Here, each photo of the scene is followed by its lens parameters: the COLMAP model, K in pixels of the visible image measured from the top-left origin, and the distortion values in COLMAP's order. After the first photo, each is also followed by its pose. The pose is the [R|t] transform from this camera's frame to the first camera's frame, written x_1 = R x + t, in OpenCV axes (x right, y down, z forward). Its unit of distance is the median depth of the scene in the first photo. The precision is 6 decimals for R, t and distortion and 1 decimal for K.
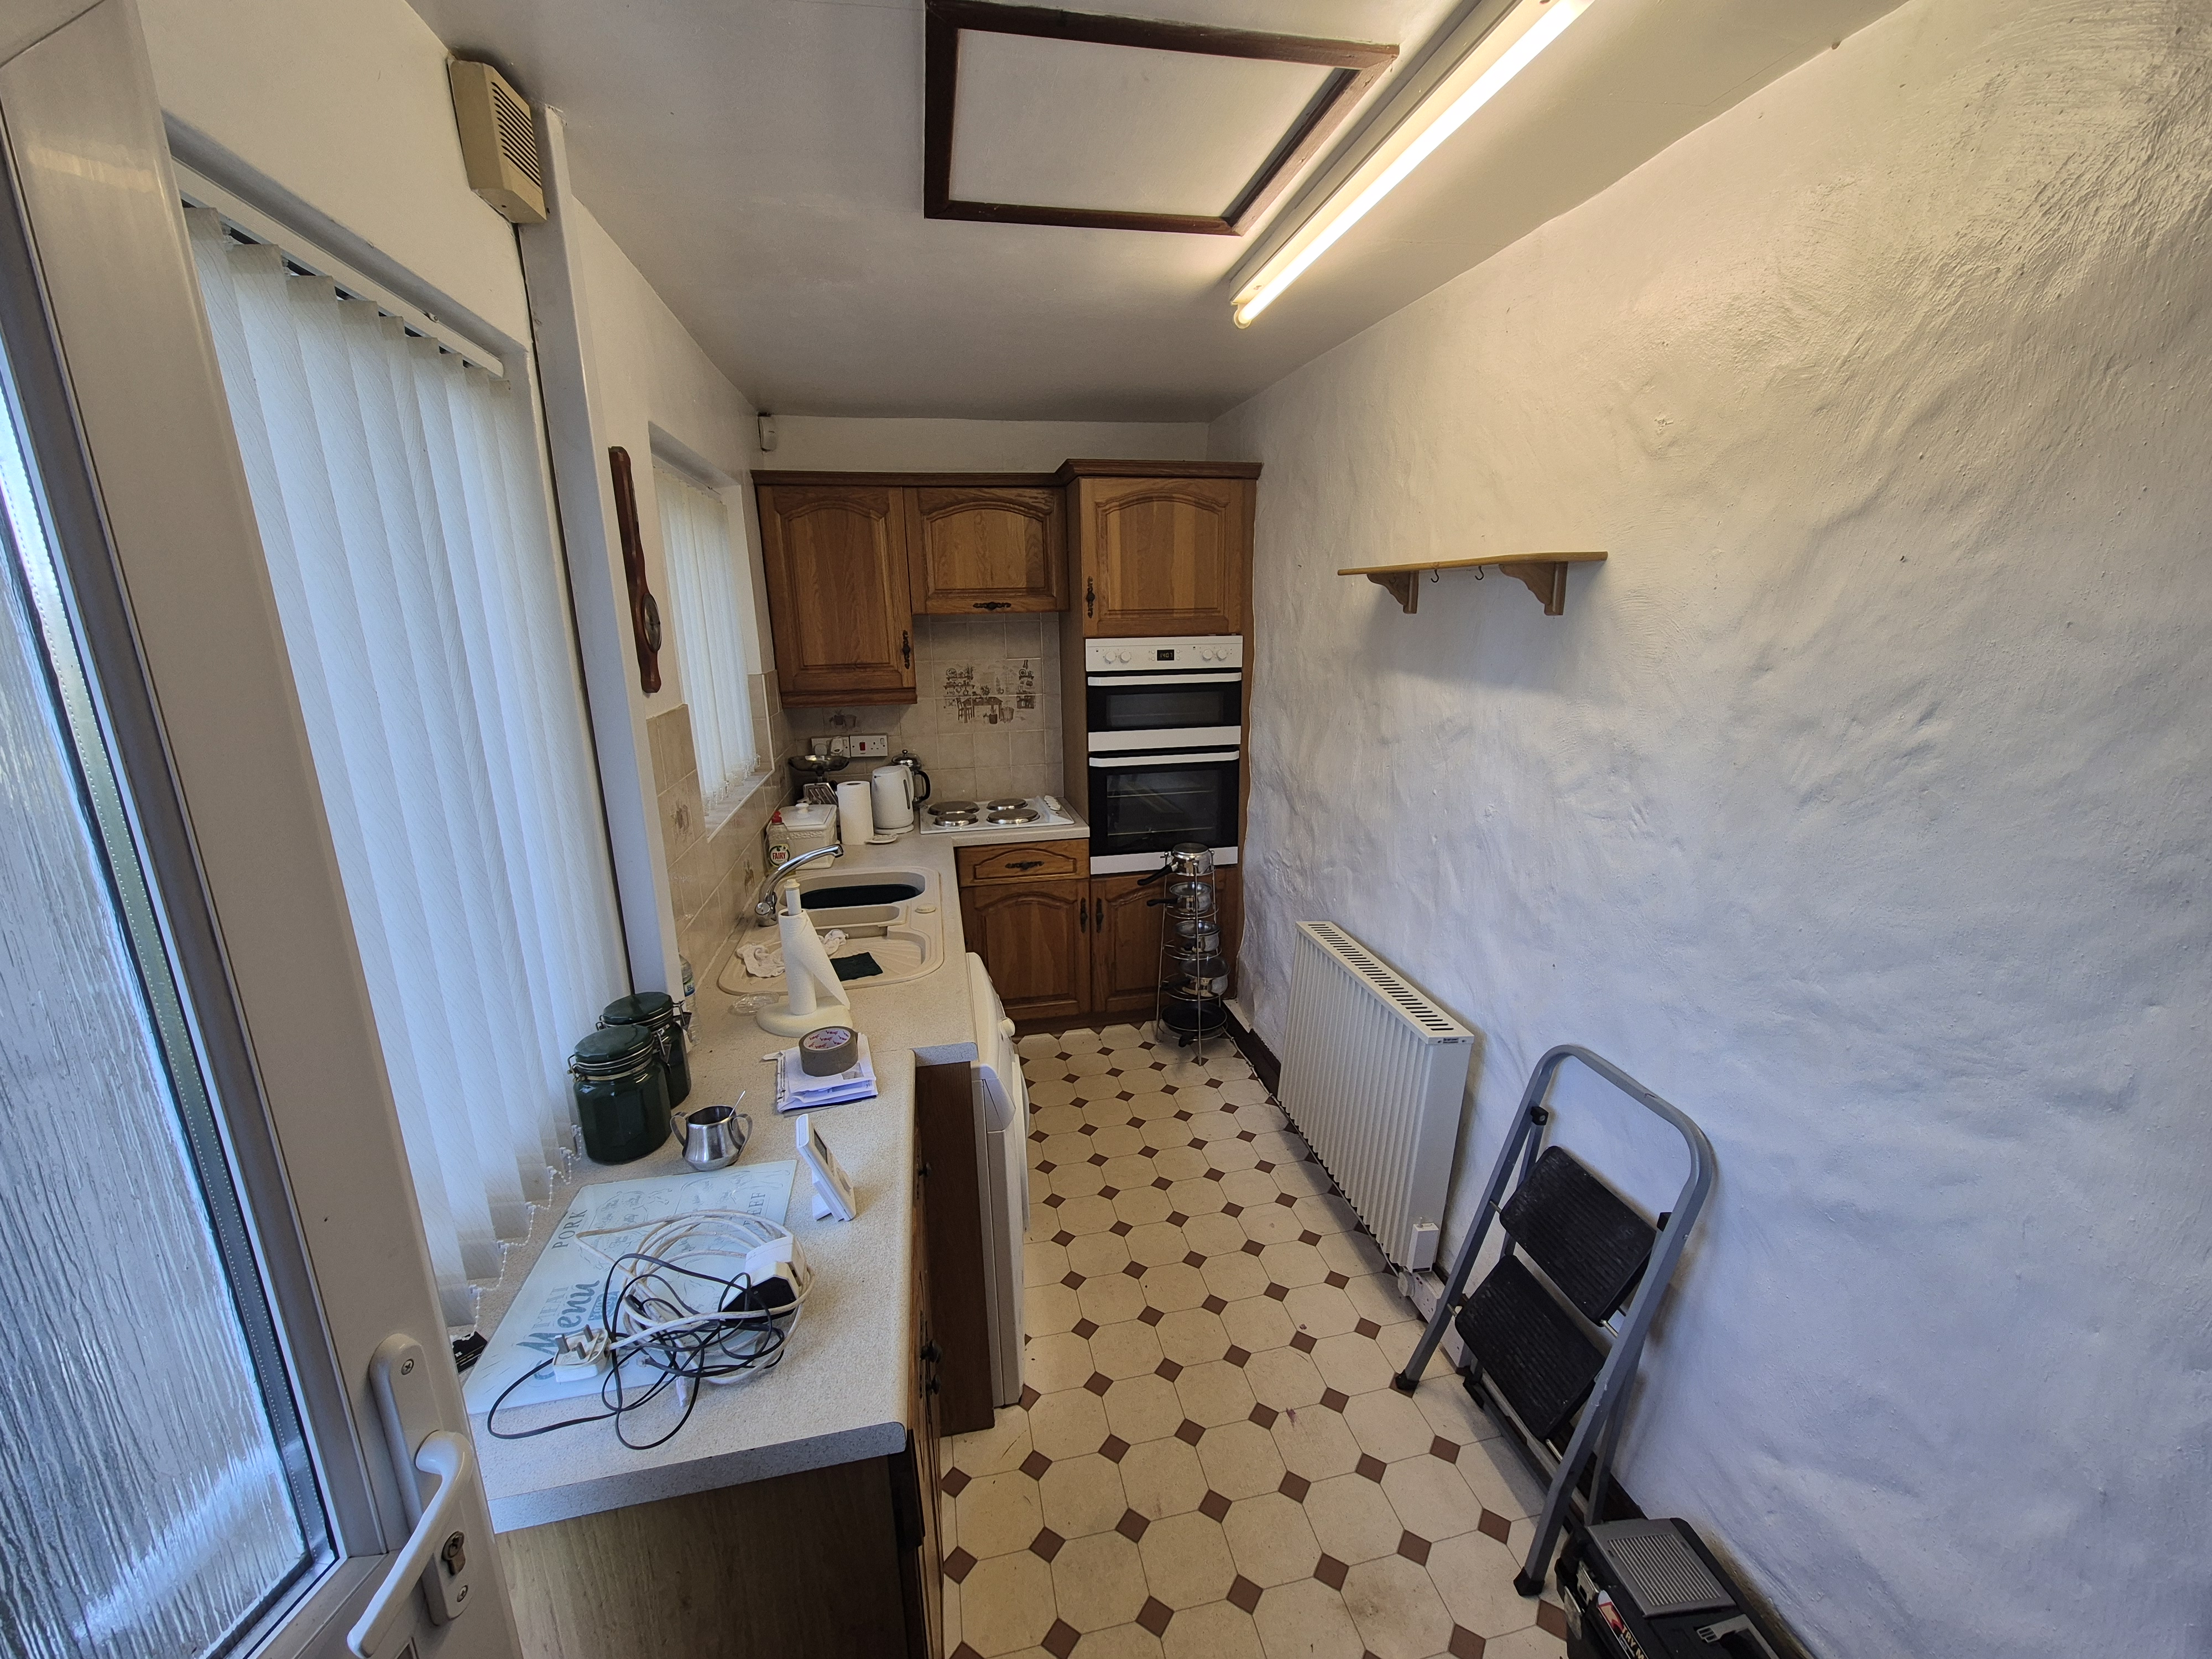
lens RADIAL K [[904.7, 0, 1111.6], [0, 904.7, 839.6], [0, 0, 1]] dist [0.000497, 0.000038]
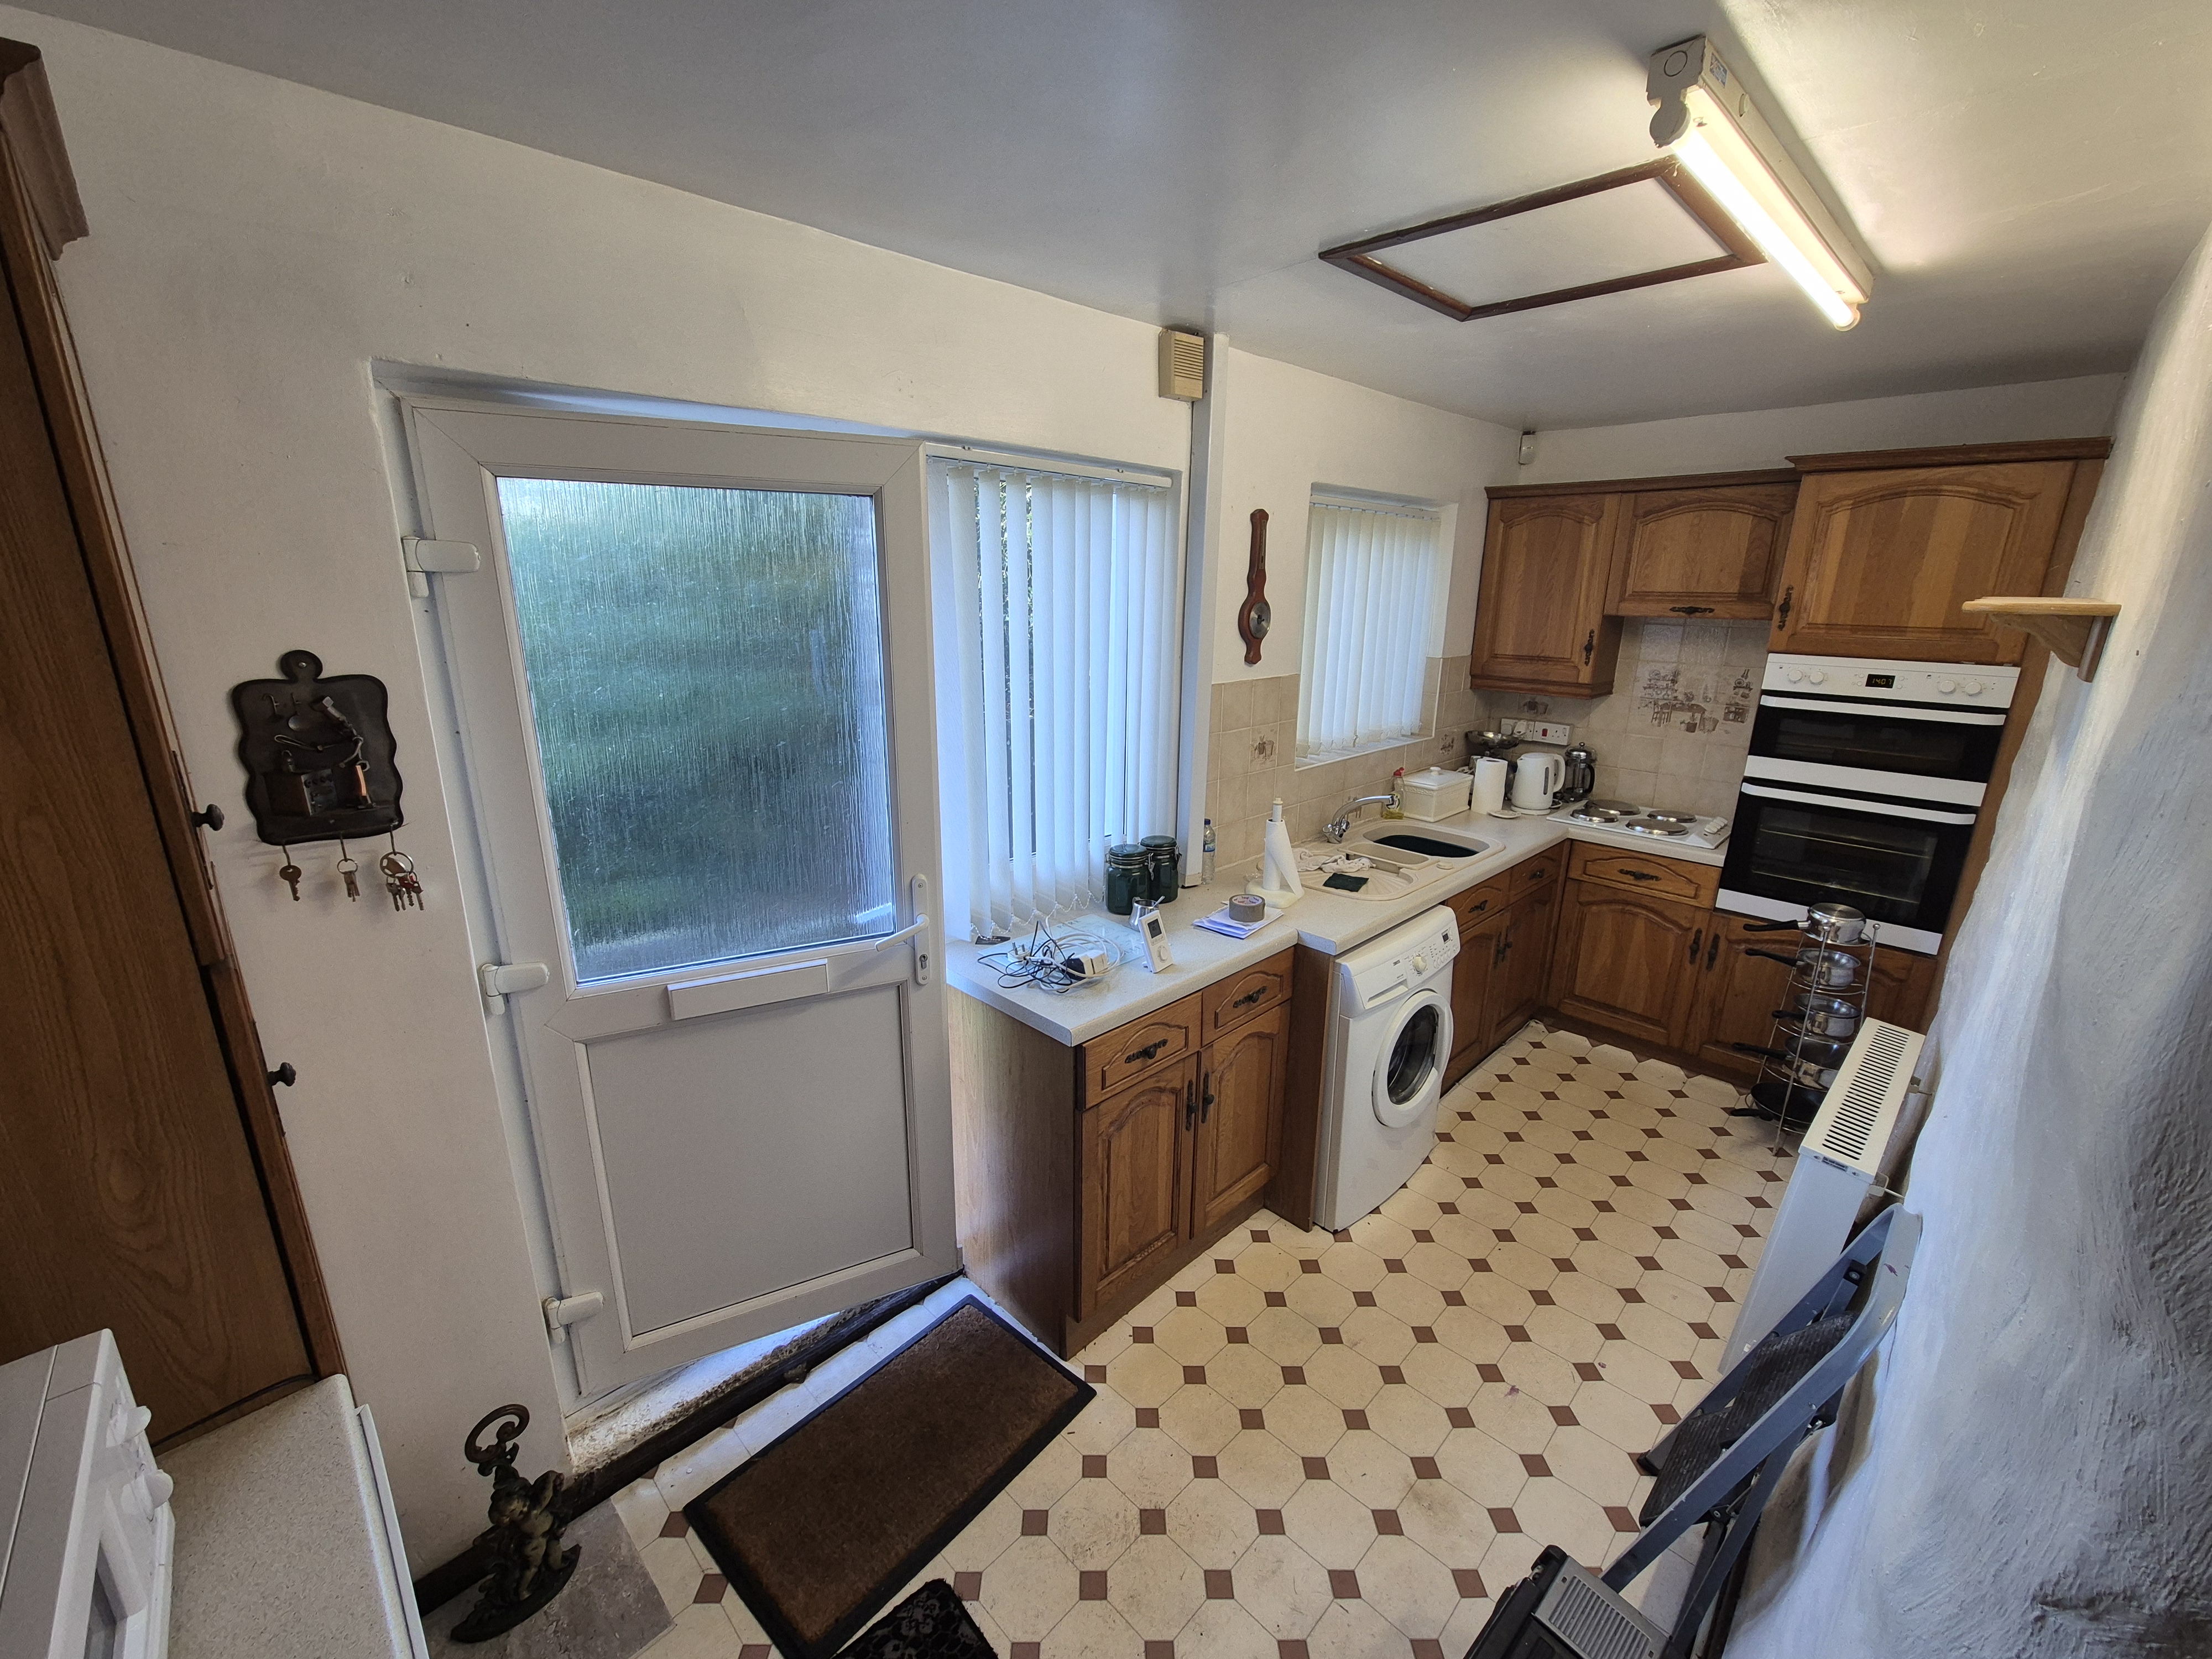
lens RADIAL K [[904.7, 0, 1111.6], [0, 904.7, 839.6], [0, 0, 1]] dist [0.000497, 0.000038]
pose [[0.550066, 0.254451, -0.795413, 0.368184], [-0.227318, 0.962109, 0.150576, -0.027471], [0.803588, 0.097985, 0.587065, -0.045445]]
